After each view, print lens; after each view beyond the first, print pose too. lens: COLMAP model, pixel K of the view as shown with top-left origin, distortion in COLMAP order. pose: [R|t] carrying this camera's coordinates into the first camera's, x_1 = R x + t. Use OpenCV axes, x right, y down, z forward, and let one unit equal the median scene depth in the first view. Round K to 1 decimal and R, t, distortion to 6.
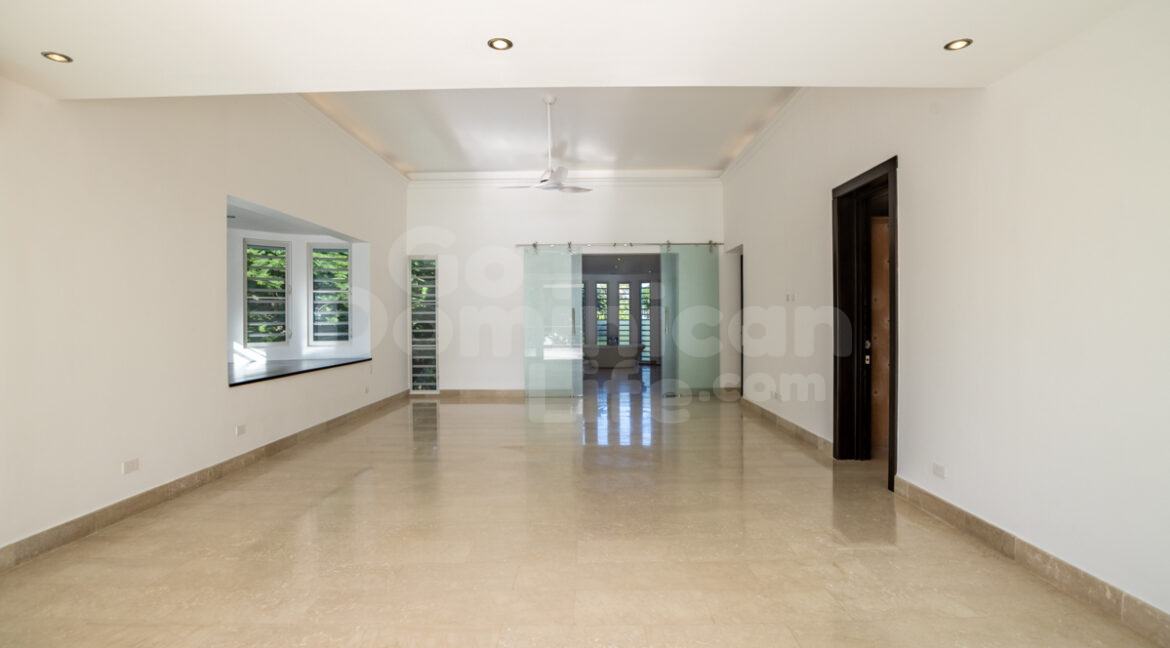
lens RADIAL K [[555.4, 0, 585.0], [0, 555.4, 324.0], [0, 0, 1]] dist [-0.031021, -0.000188]
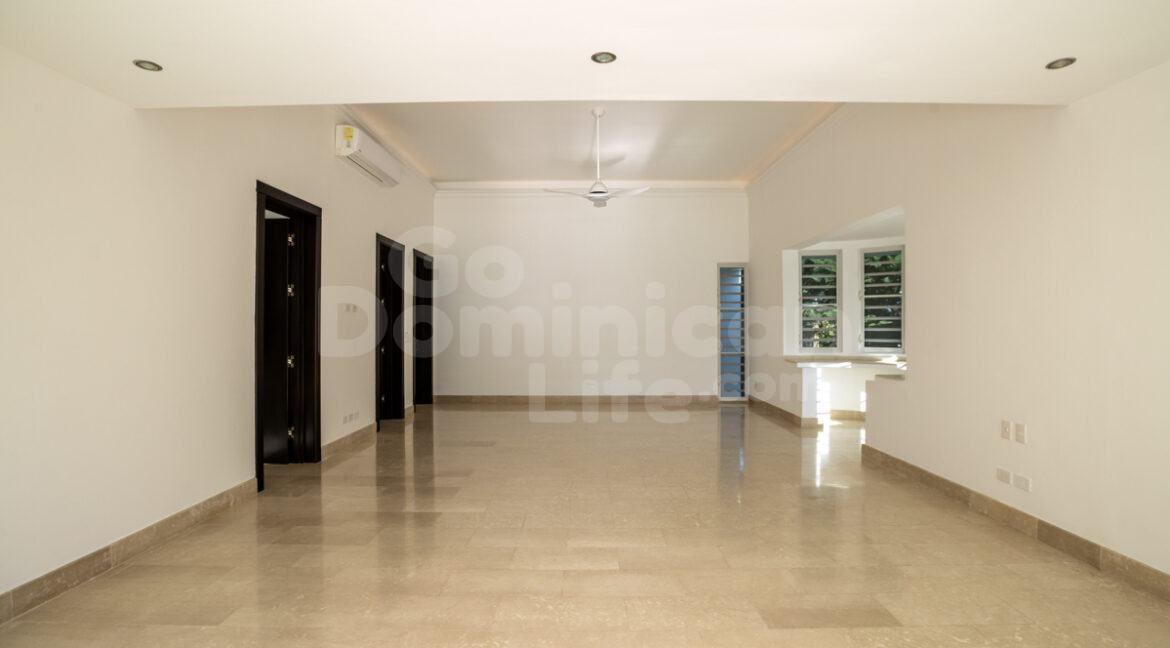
lens RADIAL K [[550.3, 0, 585.0], [0, 550.3, 324.0], [0, 0, 1]] dist [-0.033892, -0.000311]
pose [[0.999701, 0.014093, -0.020006, -0.154726], [-0.014418, 0.999765, -0.016168, 0.001975], [0.019773, 0.016451, 0.999669, -0.004054]]
